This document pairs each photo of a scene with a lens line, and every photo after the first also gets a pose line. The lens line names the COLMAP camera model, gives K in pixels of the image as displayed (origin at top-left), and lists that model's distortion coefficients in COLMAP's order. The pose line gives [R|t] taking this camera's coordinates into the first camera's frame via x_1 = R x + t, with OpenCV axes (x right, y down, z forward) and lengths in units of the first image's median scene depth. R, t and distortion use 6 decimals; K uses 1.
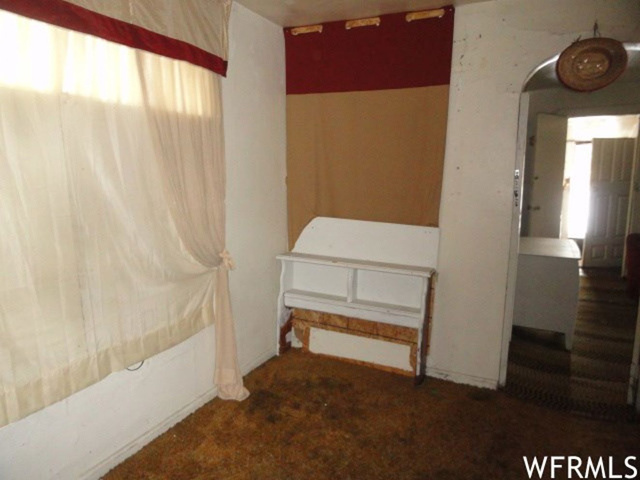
lens RADIAL K [[447.0, 0, 319.8], [0, 447.0, 230.6], [0, 0, 1]] dist [-0.004434, -0.001447]
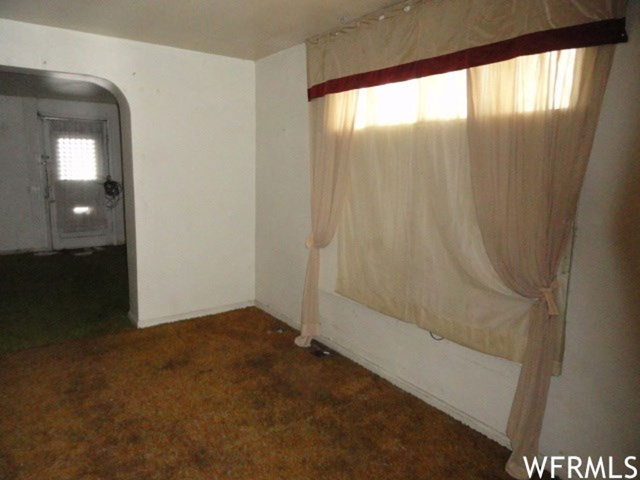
lens RADIAL K [[422.5, 0, 320.0], [0, 422.5, 240.0], [0, 0, 1]] dist [-0.027038, -0.000531]
pose [[-0.452609, 0.128010, -0.882473, 0.645462], [-0.160614, 0.961753, 0.221887, -0.138554], [0.877125, 0.242165, -0.414738, 1.036542]]
